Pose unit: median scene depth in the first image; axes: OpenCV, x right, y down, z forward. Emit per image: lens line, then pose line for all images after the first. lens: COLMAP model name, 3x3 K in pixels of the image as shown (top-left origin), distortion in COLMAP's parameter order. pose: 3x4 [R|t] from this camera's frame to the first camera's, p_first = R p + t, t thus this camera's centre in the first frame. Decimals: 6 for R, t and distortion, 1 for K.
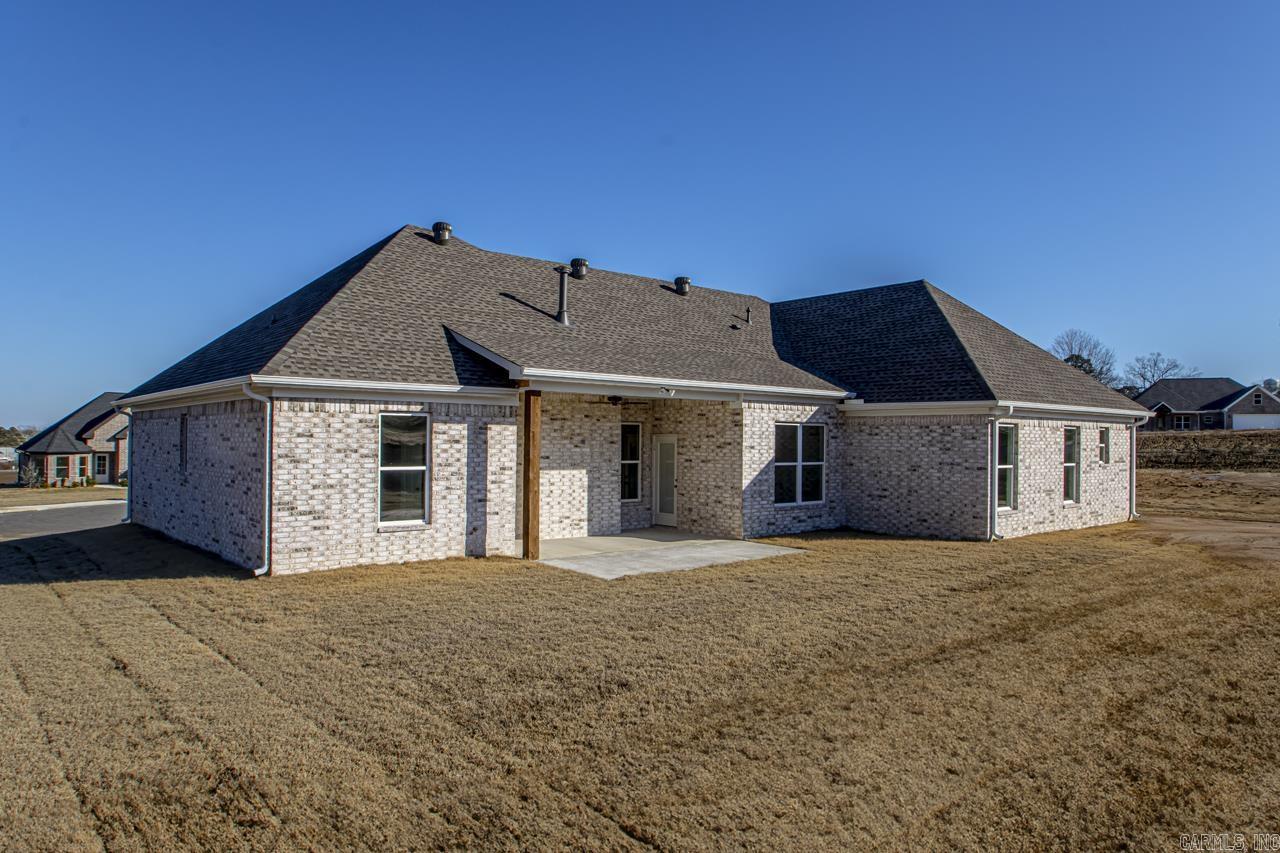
lens RADIAL K [[837.8, 0, 640.0], [0, 837.8, 426.5], [0, 0, 1]] dist [-0.000879, -0.000011]
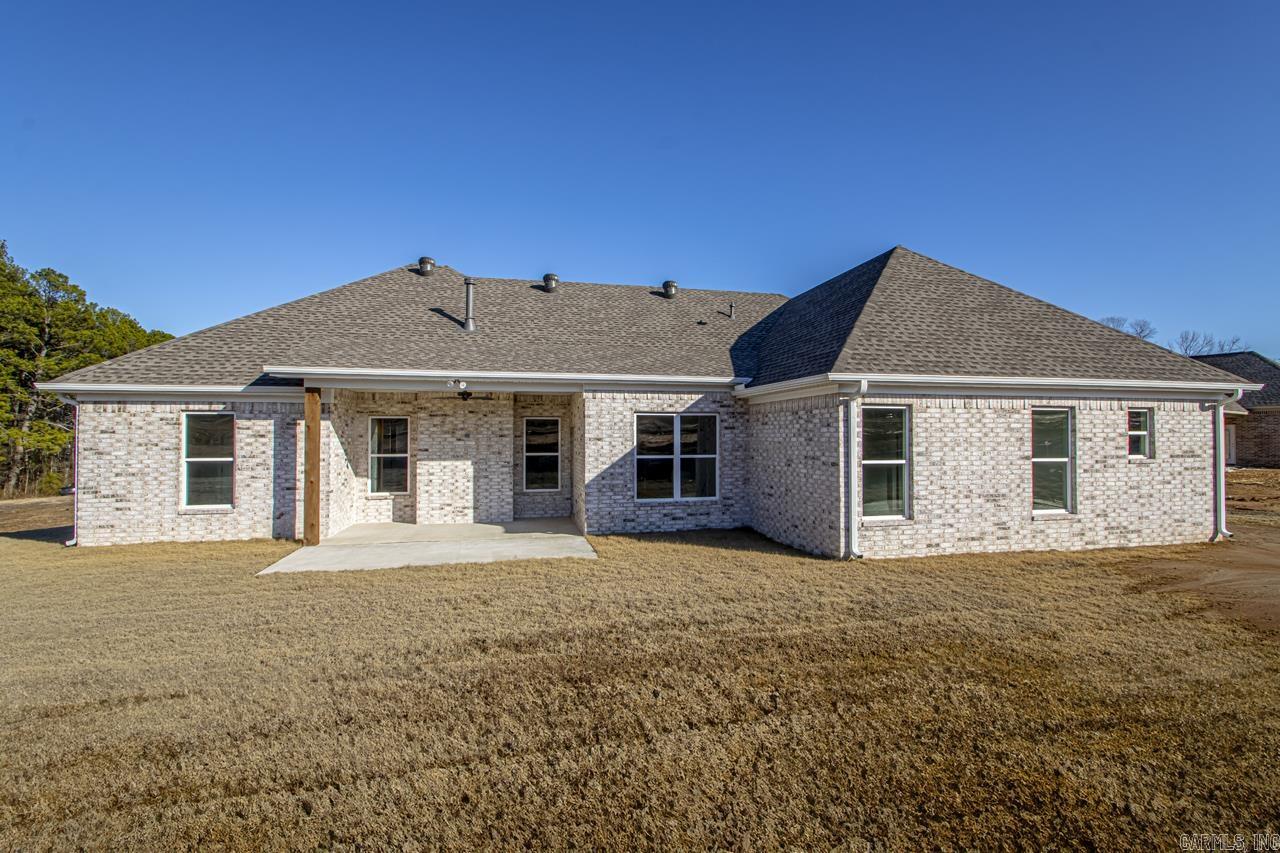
lens RADIAL K [[585.2, 0, 640.0], [0, 585.2, 426.5], [0, 0, 1]] dist [0.009876, -0.000356]
pose [[0.887151, -0.018832, -0.461095, 0.496245], [0.017283, 0.999822, -0.007582, 0.016576], [0.461156, -0.001243, 0.887318, 0.441887]]
